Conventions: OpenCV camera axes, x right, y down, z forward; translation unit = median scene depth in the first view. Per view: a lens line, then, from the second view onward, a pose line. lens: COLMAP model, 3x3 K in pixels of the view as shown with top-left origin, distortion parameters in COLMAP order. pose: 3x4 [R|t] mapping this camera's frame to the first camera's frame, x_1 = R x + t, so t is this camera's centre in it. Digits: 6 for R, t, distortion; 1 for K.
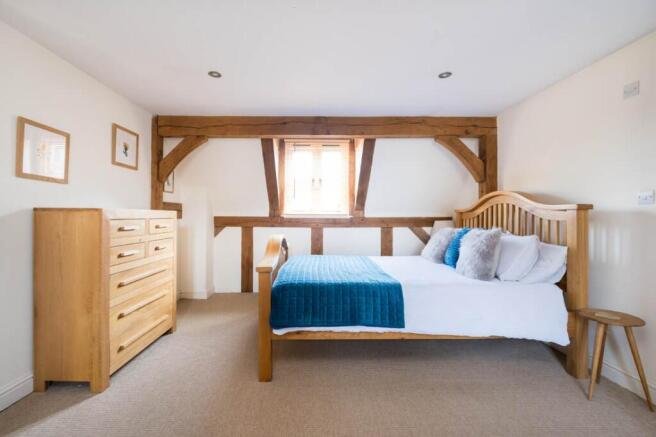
lens RADIAL K [[297.6, 0, 328.0], [0, 297.6, 218.5], [0, 0, 1]] dist [-0.002323, -0.000565]
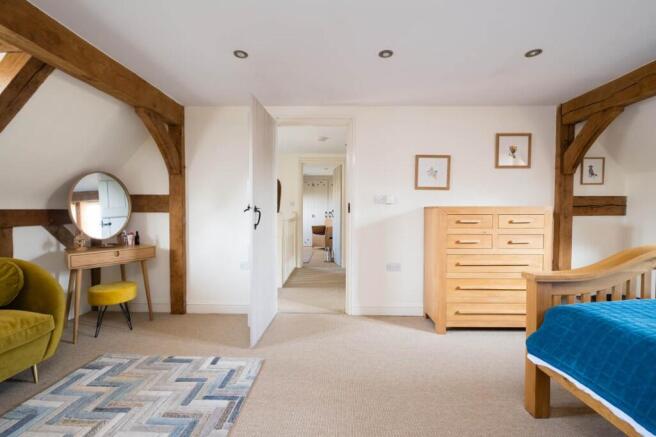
lens RADIAL K [[297.6, 0, 328.0], [0, 297.6, 218.5], [0, 0, 1]] dist [-0.002323, -0.000565]
pose [[-0.073228, 0.014801, -0.997205, 0.441273], [-0.010606, 0.999822, 0.015619, 0.005294], [0.997259, 0.011720, -0.073058, 0.362391]]
